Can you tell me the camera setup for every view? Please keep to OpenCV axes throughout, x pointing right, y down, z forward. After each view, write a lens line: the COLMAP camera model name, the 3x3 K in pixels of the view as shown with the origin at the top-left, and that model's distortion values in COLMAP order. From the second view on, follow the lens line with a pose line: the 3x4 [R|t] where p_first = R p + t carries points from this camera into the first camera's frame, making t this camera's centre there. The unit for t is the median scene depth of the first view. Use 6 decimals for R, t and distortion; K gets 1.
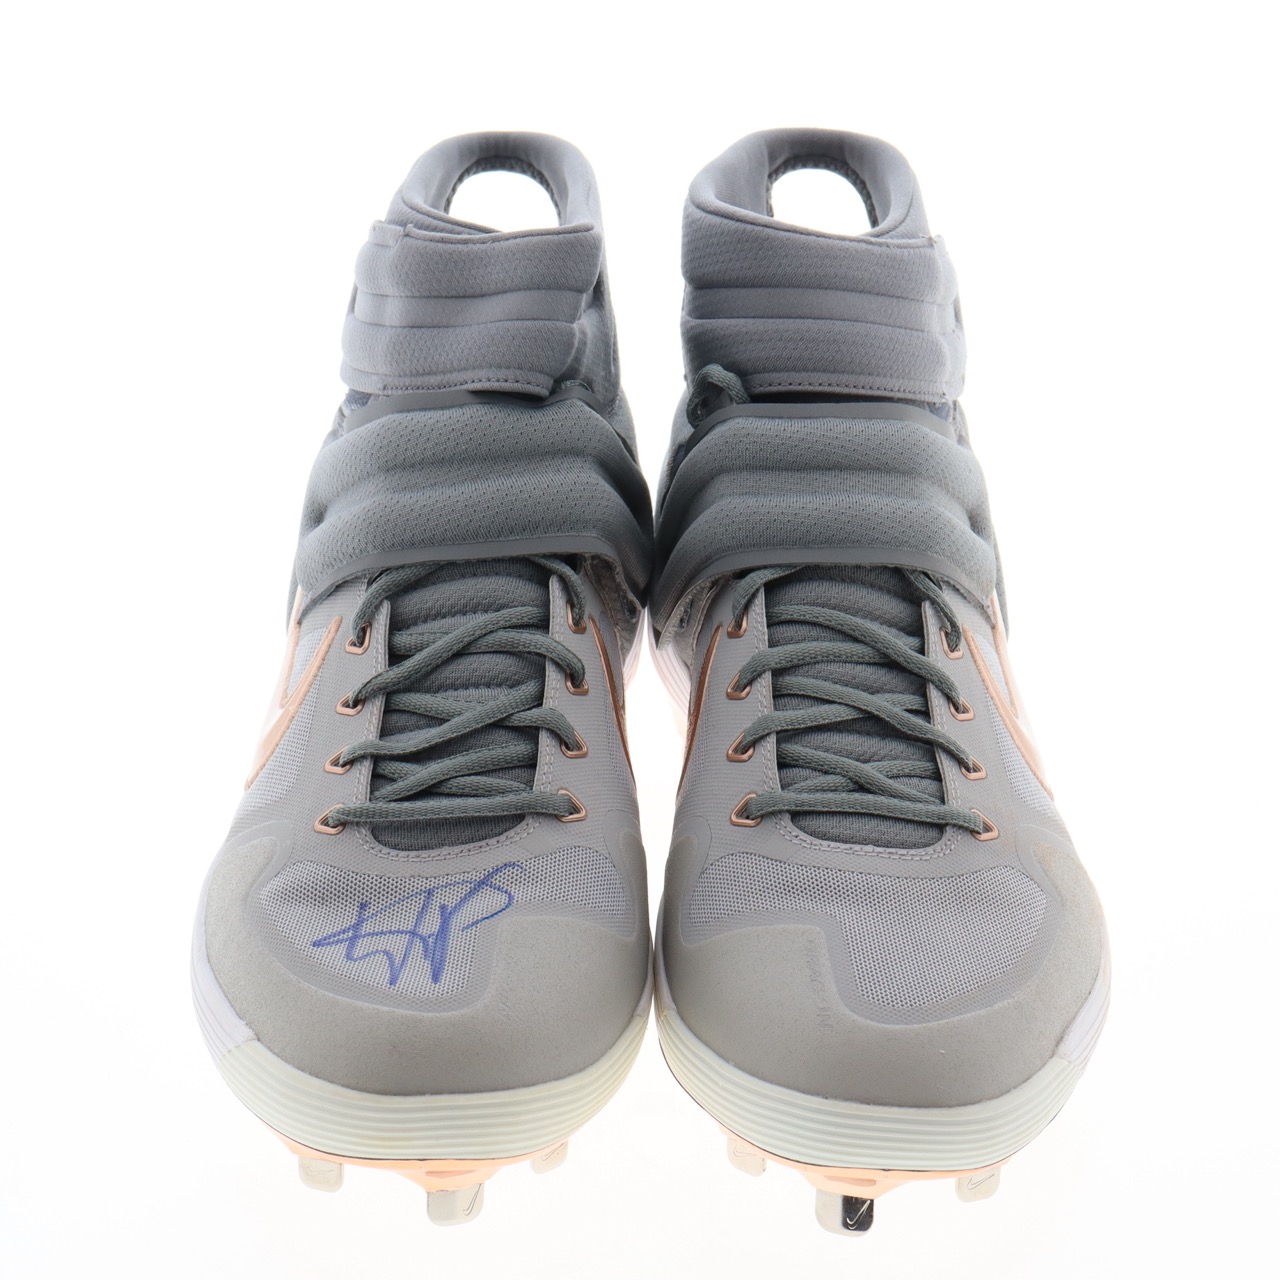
lens RADIAL K [[3993.5, 0, 640.2], [0, 3993.5, 639.8], [0, 0, 1]] dist [0.188816, 0.000000]
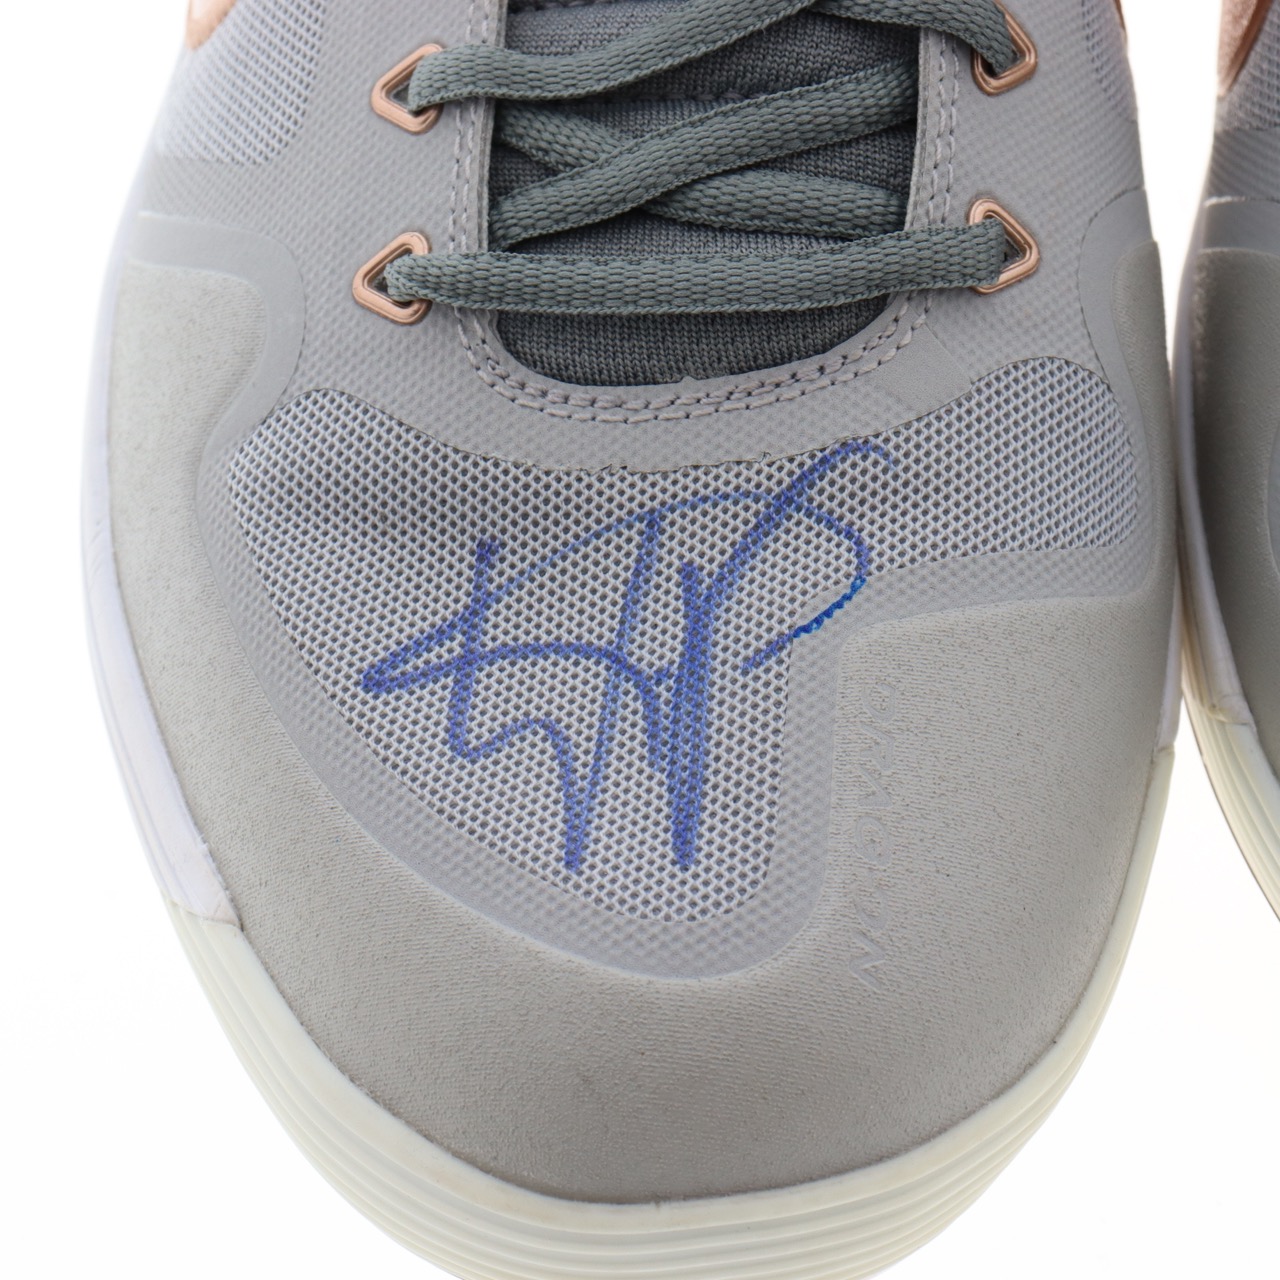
lens RADIAL K [[3993.5, 0, 639.6], [0, 3993.5, 640.0], [0, 0, 1]] dist [0.188816, 0.000000]
pose [[0.999618, -0.006245, -0.026939, -0.043238], [0.017931, 0.887999, 0.459496, -0.106855], [0.021052, -0.459803, 0.887771, 0.642321]]
